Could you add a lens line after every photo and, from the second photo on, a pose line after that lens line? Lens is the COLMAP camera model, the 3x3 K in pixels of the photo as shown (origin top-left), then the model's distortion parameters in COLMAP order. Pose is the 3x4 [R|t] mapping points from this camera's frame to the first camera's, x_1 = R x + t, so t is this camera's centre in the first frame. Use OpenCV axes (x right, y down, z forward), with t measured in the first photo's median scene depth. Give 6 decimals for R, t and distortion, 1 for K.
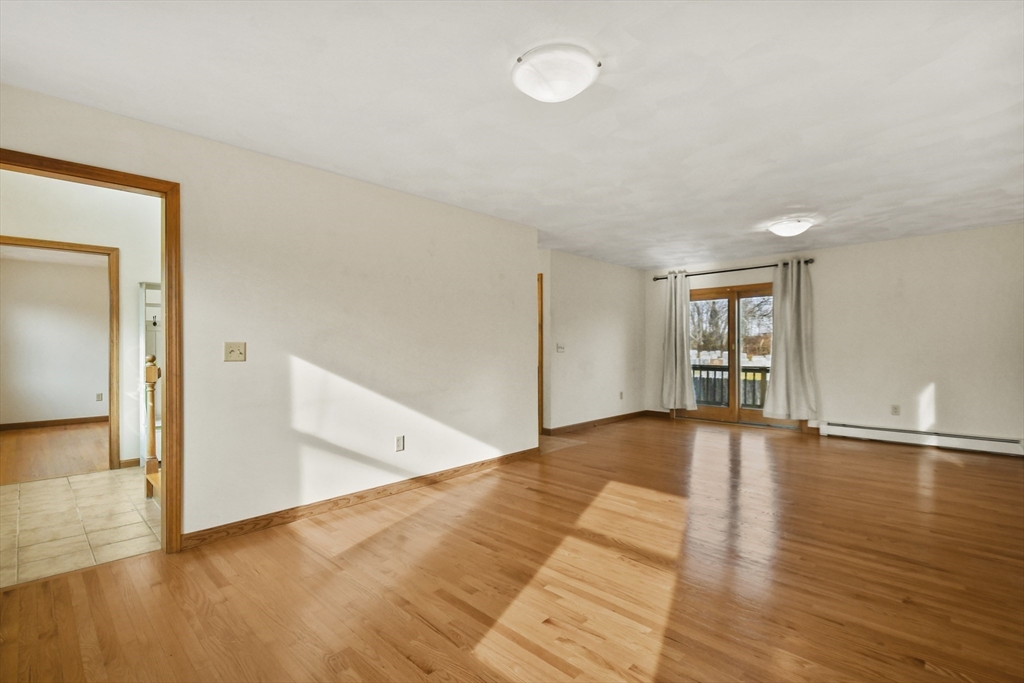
lens RADIAL K [[472.6, 0, 507.3], [0, 472.6, 348.8], [0, 0, 1]] dist [-0.003689, -0.001292]
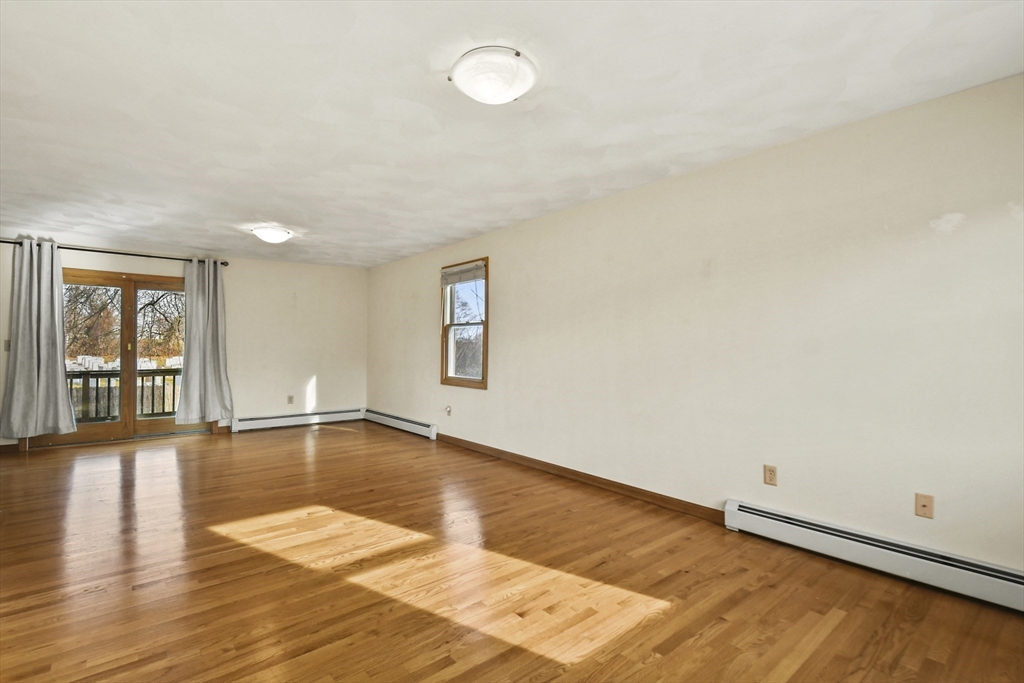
lens RADIAL K [[472.6, 0, 496.9], [0, 472.6, 345.7], [0, 0, 1]] dist [-0.003689, -0.001292]
pose [[0.096105, 0.007873, 0.995340, -0.308505], [-0.001686, 0.999969, -0.007747, -0.001078], [-0.995370, -0.000933, 0.096115, 0.308087]]
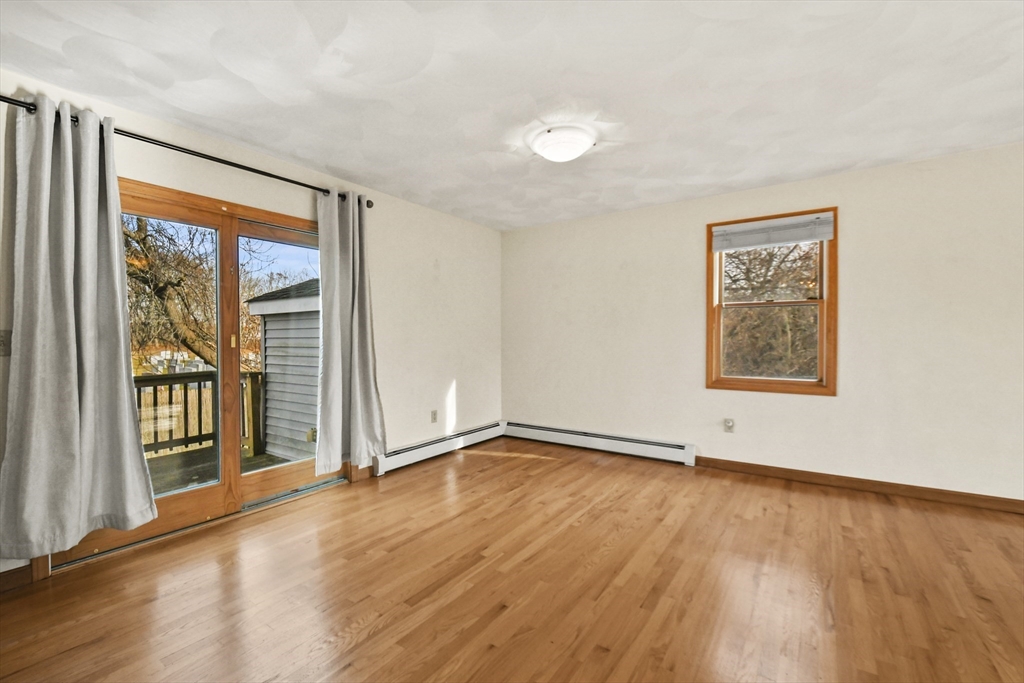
lens RADIAL K [[456.6, 0, 505.3], [0, 456.6, 341.3], [0, 0, 1]] dist [0.029024, -0.013852]
pose [[-0.153688, -0.005028, 0.988107, 0.012443], [0.009489, 0.999933, 0.006564, -0.005574], [-0.988074, 0.010385, -0.153630, 0.893478]]
